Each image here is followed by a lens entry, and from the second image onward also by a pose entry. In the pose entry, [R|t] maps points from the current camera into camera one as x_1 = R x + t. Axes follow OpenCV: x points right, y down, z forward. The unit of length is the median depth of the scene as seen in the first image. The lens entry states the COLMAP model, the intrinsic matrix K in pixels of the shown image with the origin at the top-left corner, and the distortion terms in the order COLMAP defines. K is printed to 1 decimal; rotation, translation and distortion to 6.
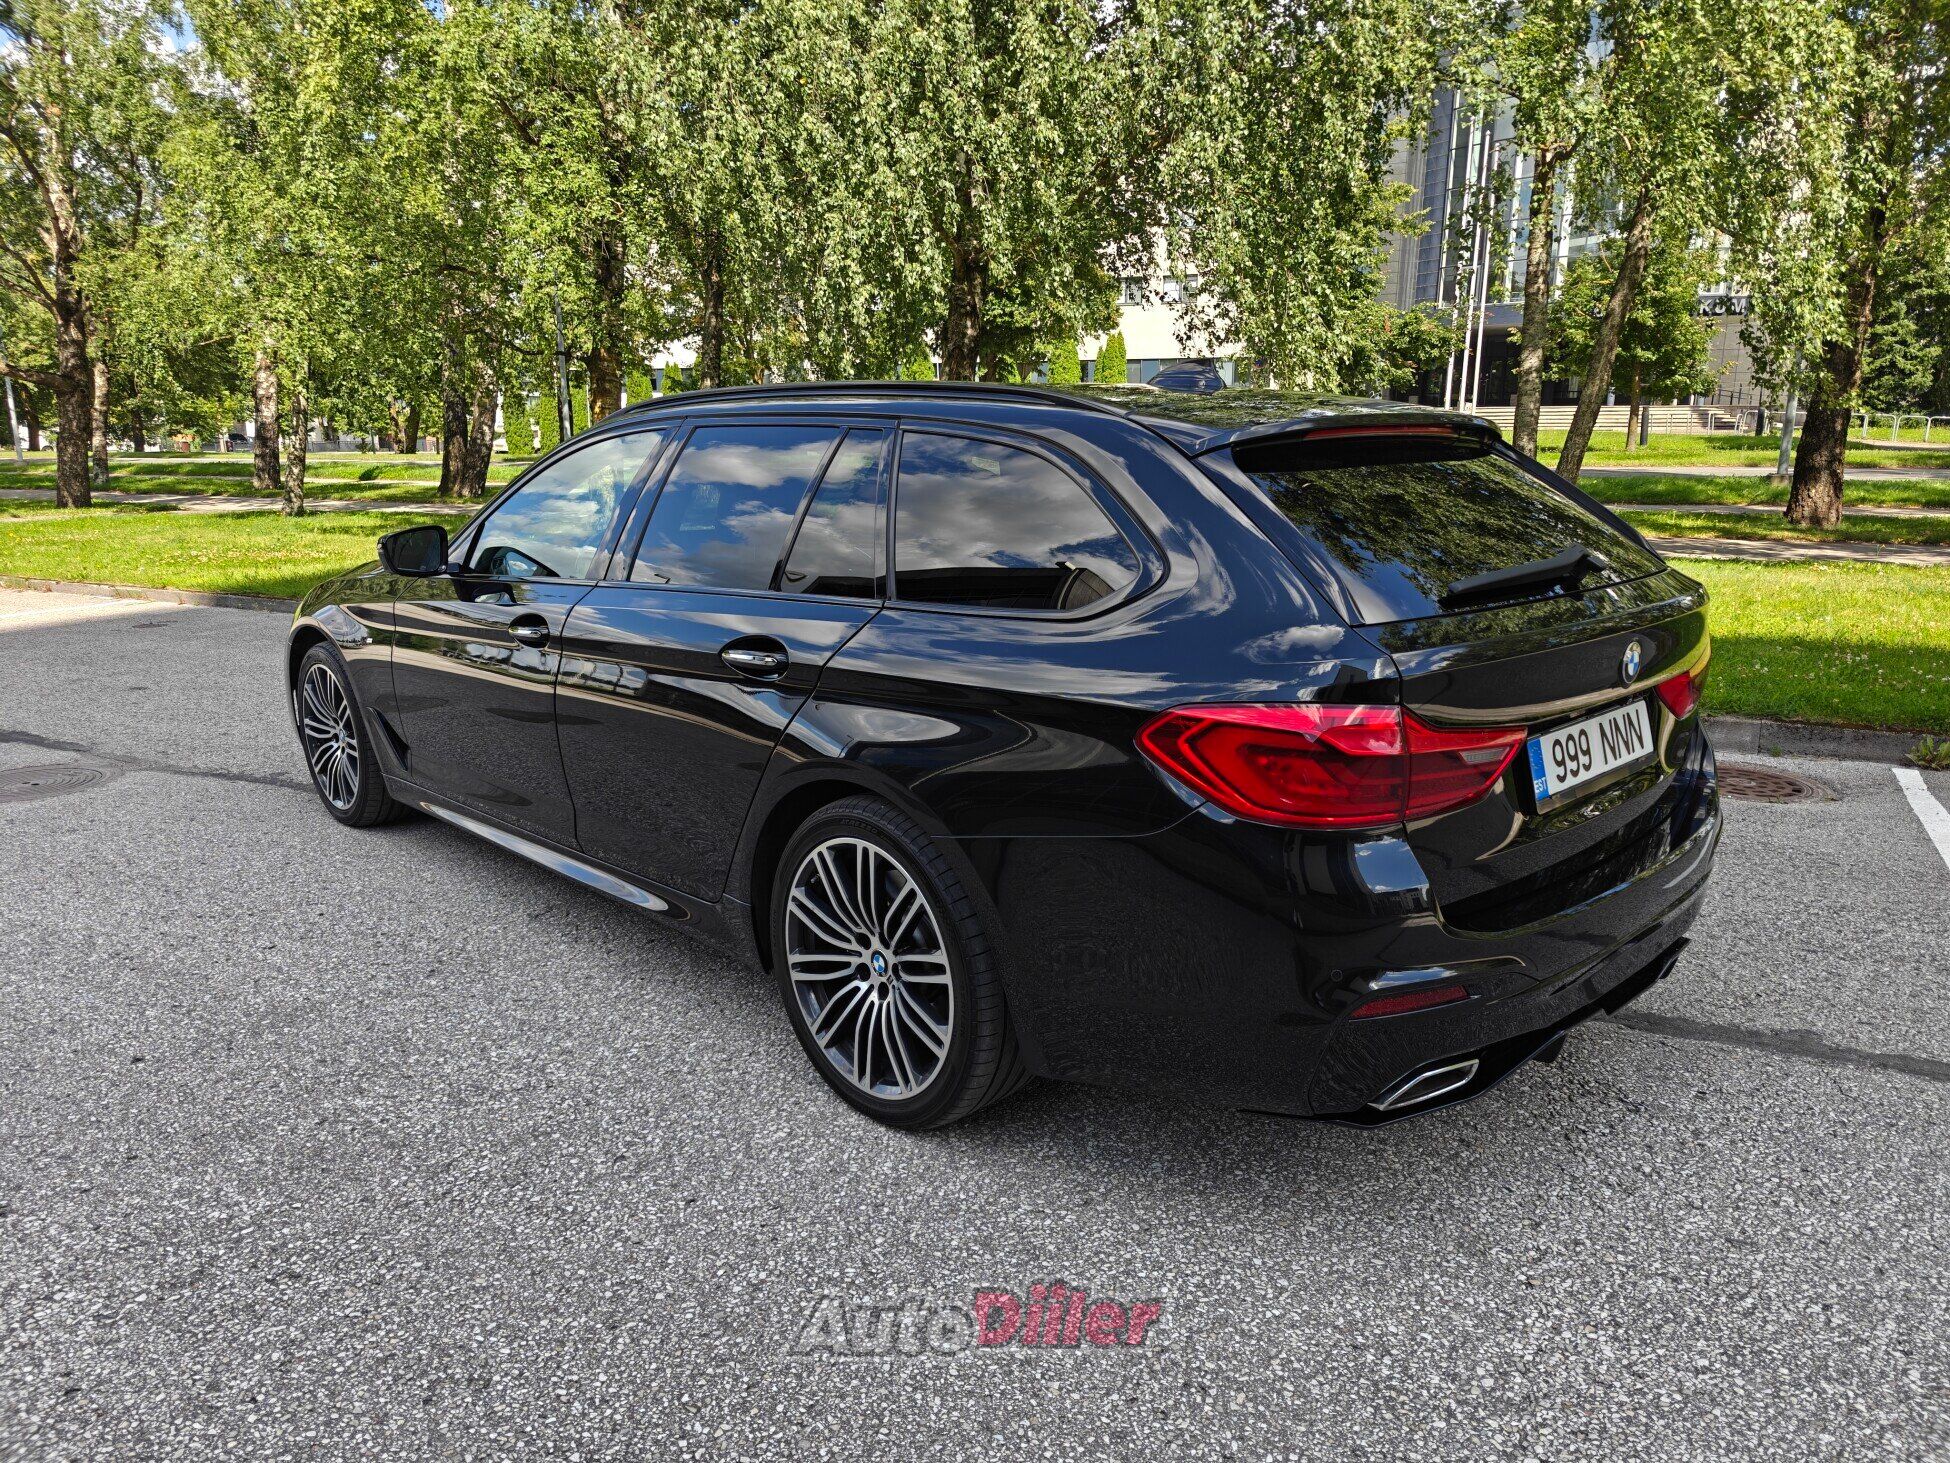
lens RADIAL K [[1321.7, 0, 968.3], [0, 1321.7, 720.9], [0, 0, 1]] dist [0.058489, -0.064280]
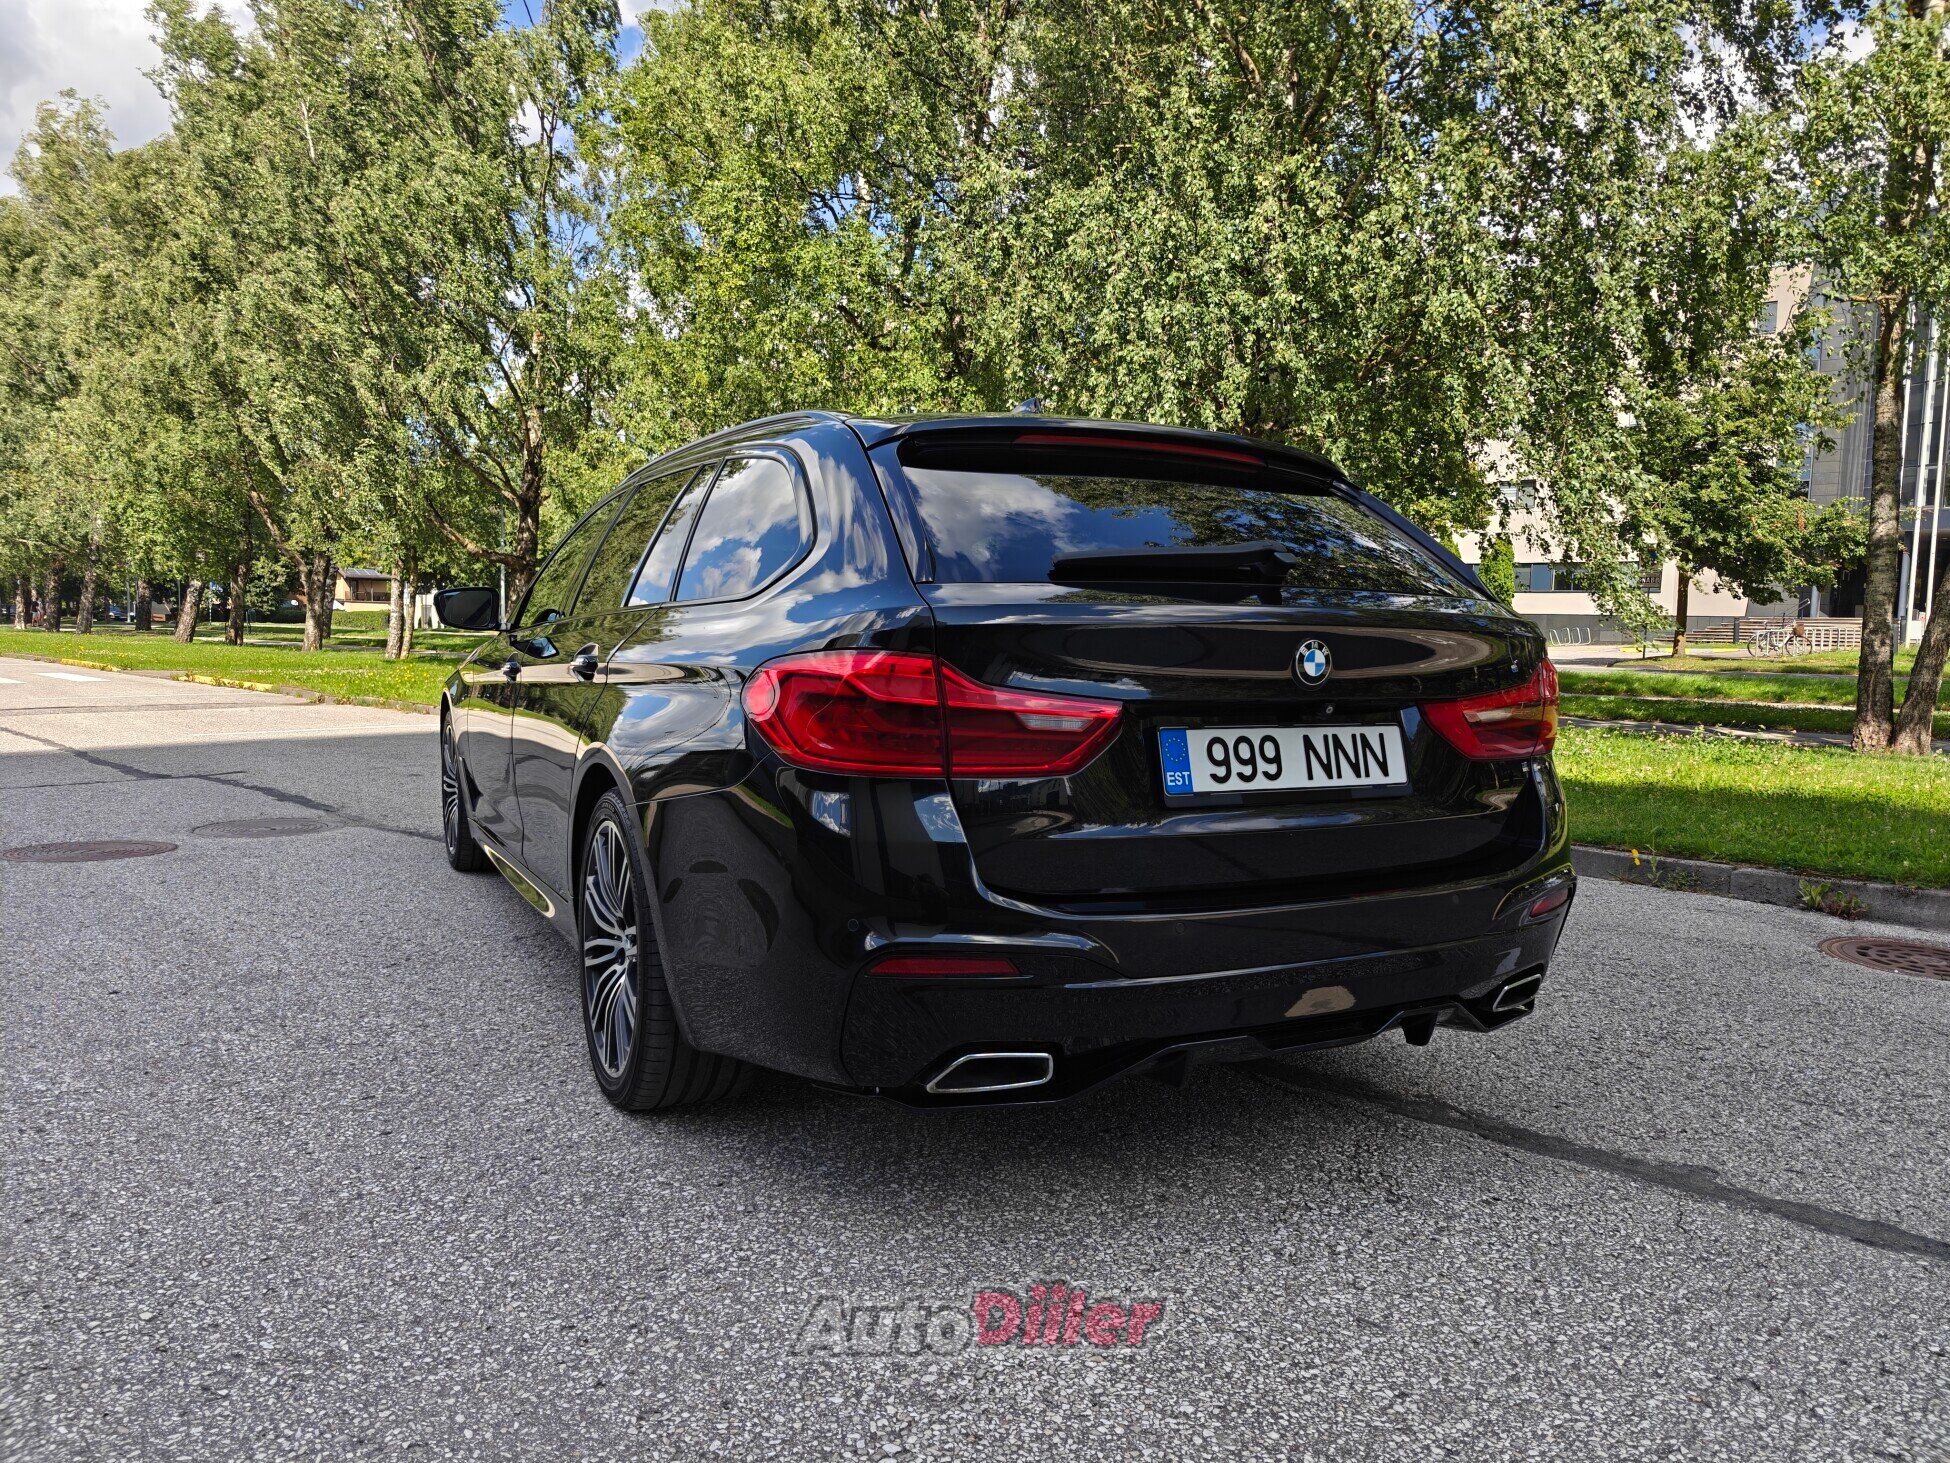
lens RADIAL K [[1320.1, 0, 972.2], [0, 1320.1, 740.9], [0, 0, 1]] dist [0.057809, -0.066450]
pose [[0.959003, 0.049838, -0.278978, 0.463306], [-0.086548, 0.988890, -0.120854, 0.124081], [0.269856, 0.140044, 0.952662, 0.061304]]
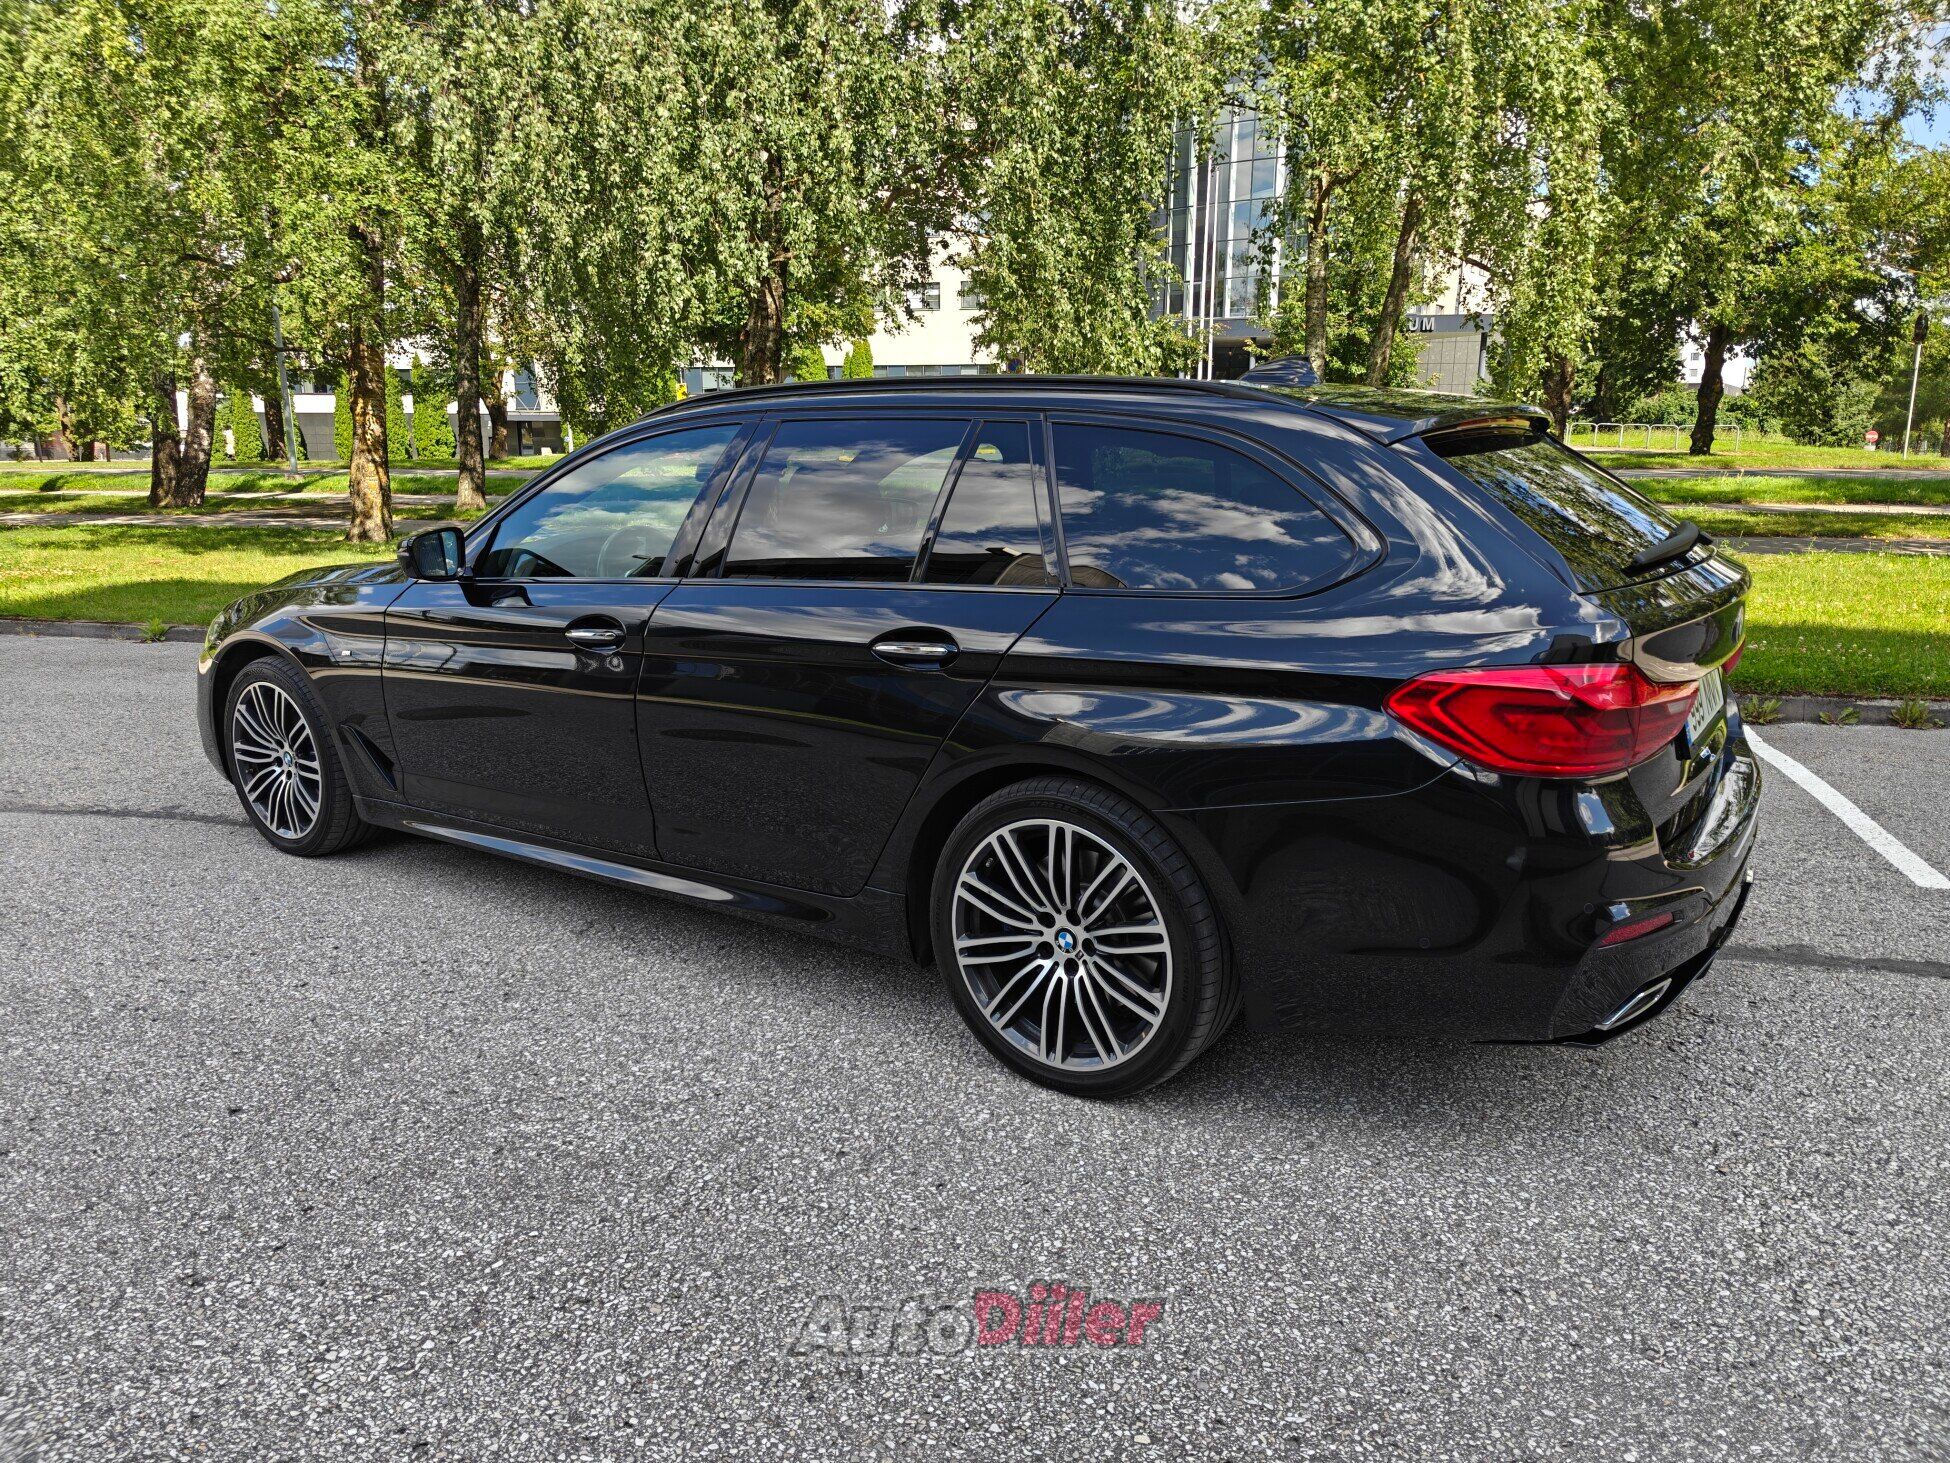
lens RADIAL K [[1324.6, 0, 975.0], [0, 1324.6, 731.5], [0, 0, 1]] dist [0.064443, -0.073201]
pose [[0.980132, -0.043359, 0.193550, -0.321917], [0.042939, 0.999057, 0.006363, 0.012057], [-0.193644, 0.002074, 0.981070, 0.006646]]
